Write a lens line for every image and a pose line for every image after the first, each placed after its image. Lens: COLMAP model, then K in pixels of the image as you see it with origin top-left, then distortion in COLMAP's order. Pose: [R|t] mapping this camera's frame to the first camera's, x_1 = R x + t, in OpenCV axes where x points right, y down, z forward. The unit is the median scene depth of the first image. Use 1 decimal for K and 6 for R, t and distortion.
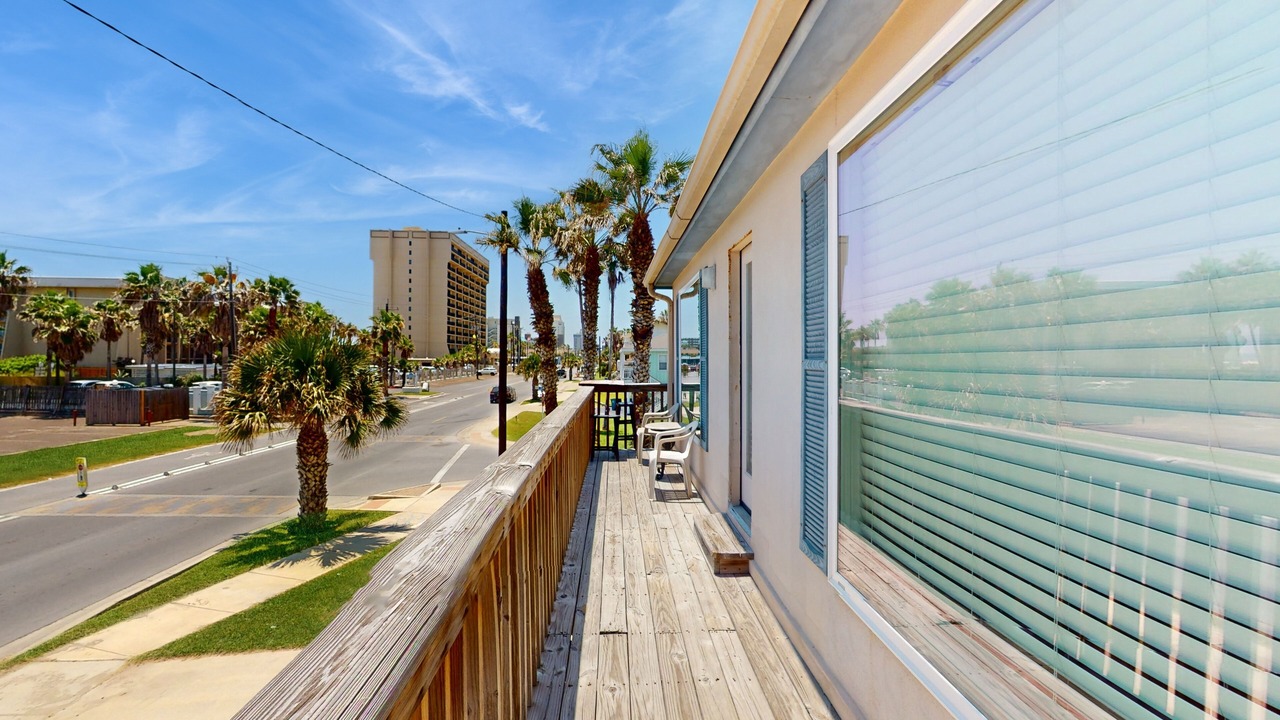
lens RADIAL K [[530.5, 0, 620.1], [0, 530.5, 356.2], [0, 0, 1]] dist [0.009065, -0.000007]
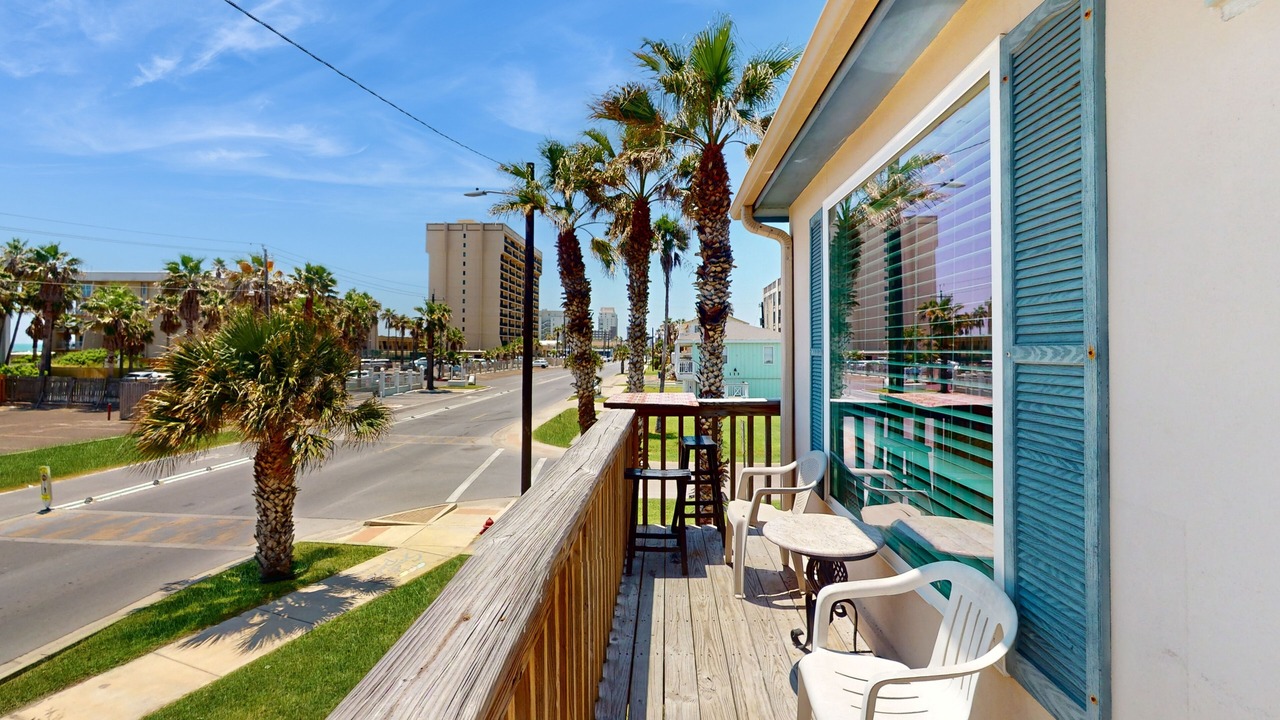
lens RADIAL K [[530.5, 0, 620.1], [0, 530.5, 356.2], [0, 0, 1]] dist [0.009065, -0.000007]
pose [[0.994919, 0.002253, -0.100652, -0.006683], [-0.000783, 0.999893, 0.014640, 0.000413], [0.100674, -0.014487, 0.994814, 0.241576]]
